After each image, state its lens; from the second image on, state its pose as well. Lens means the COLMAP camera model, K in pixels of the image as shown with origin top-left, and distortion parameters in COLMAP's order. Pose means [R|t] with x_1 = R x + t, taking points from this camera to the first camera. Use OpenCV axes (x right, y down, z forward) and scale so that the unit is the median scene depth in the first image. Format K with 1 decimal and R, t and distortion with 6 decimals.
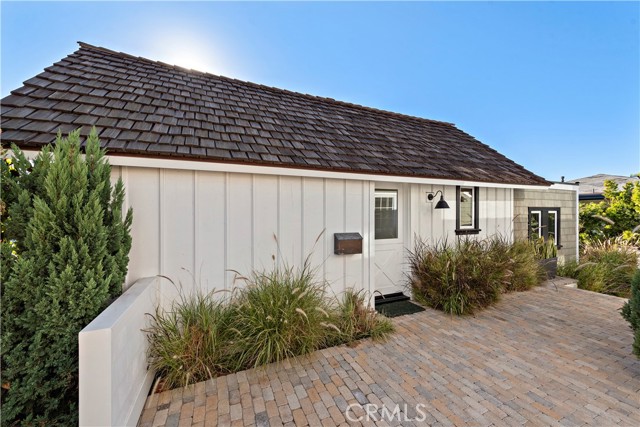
lens RADIAL K [[250.7, 0, 315.7], [0, 250.7, 215.3], [0, 0, 1]] dist [0.003562, -0.000385]
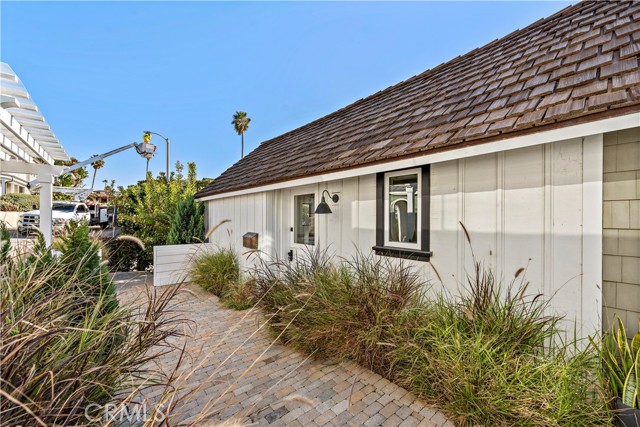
lens RADIAL K [[250.7, 0, 315.3], [0, 250.7, 217.2], [0, 0, 1]] dist [0.003562, -0.000385]
pose [[0.289296, -0.000777, -0.957239, 1.082258], [-0.011043, 0.999930, -0.004149, -0.009734], [0.957176, 0.011771, 0.289267, 0.657843]]
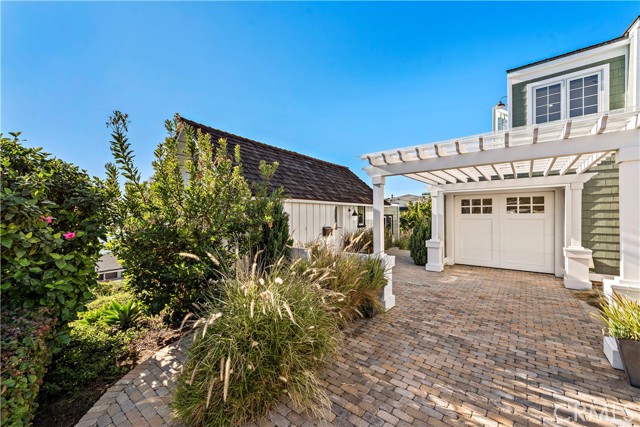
lens RADIAL K [[250.7, 0, 320.3], [0, 250.7, 214.6], [0, 0, 1]] dist [0.003562, -0.000385]
pose [[0.877347, 0.002166, 0.479851, -0.739611], [0.004642, 0.999905, -0.013000, -0.008762], [-0.479833, 0.013633, 0.877254, -0.719563]]
